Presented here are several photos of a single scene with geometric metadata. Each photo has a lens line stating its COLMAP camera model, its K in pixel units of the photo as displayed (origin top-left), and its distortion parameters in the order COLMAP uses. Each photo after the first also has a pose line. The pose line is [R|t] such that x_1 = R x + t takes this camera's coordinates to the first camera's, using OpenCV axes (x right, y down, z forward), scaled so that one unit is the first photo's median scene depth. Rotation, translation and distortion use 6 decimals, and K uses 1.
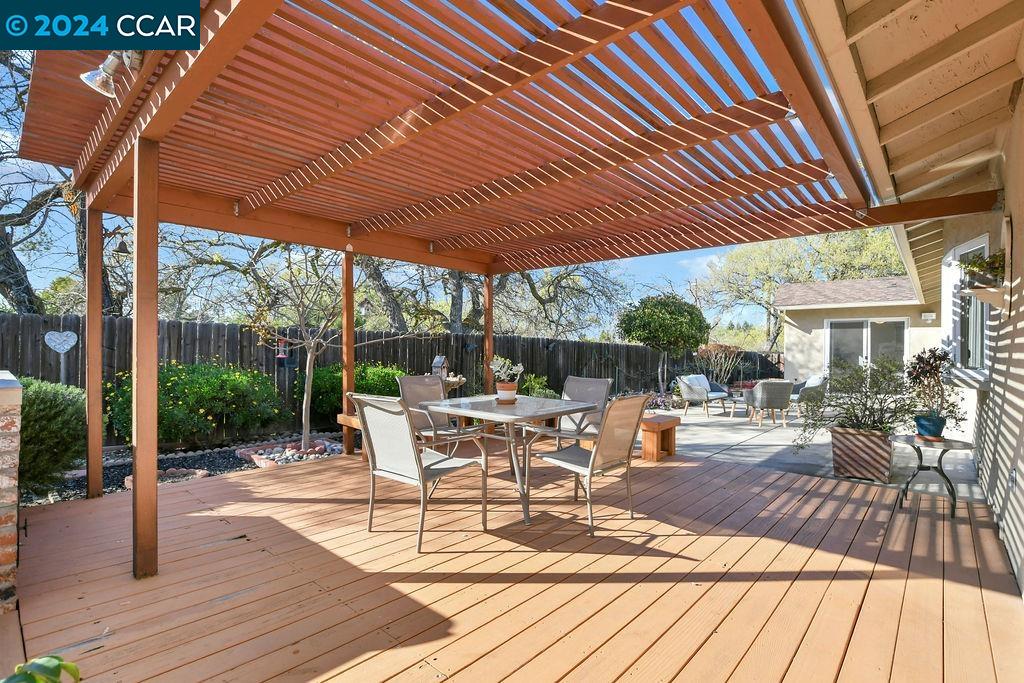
lens RADIAL K [[481.7, 0, 516.2], [0, 481.7, 348.8], [0, 0, 1]] dist [-0.027494, -0.000186]
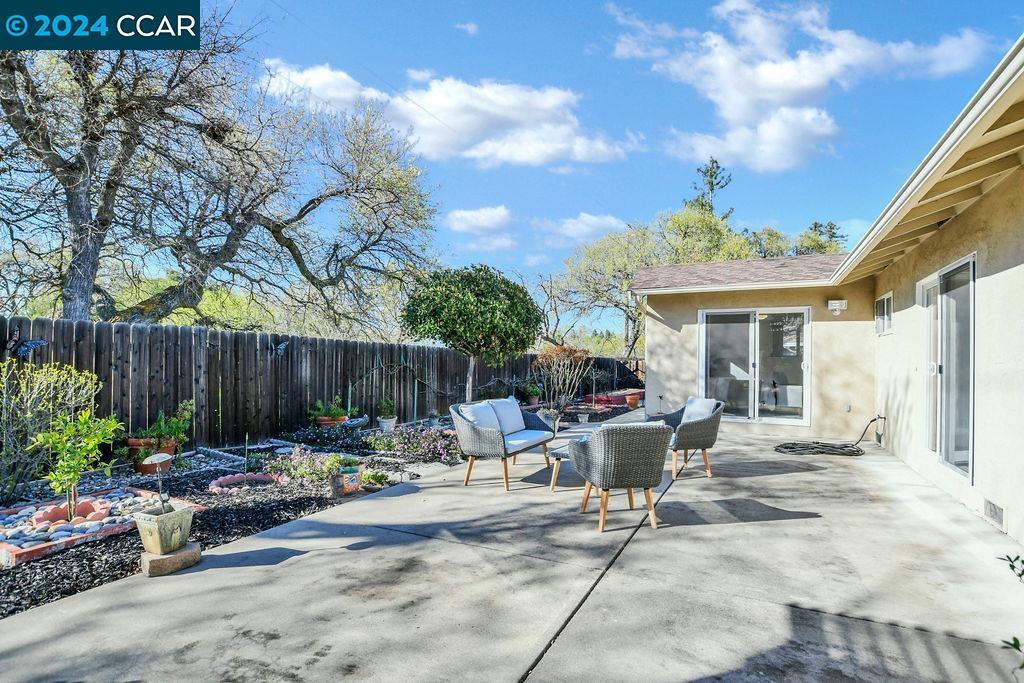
lens RADIAL K [[481.7, 0, 516.2], [0, 481.7, 348.8], [0, 0, 1]] dist [-0.027494, -0.000186]
pose [[0.966837, 0.002654, 0.255379, 0.208836], [0.001163, 0.999890, -0.014793, 0.005081], [-0.255390, 0.014600, 0.966728, 0.387383]]
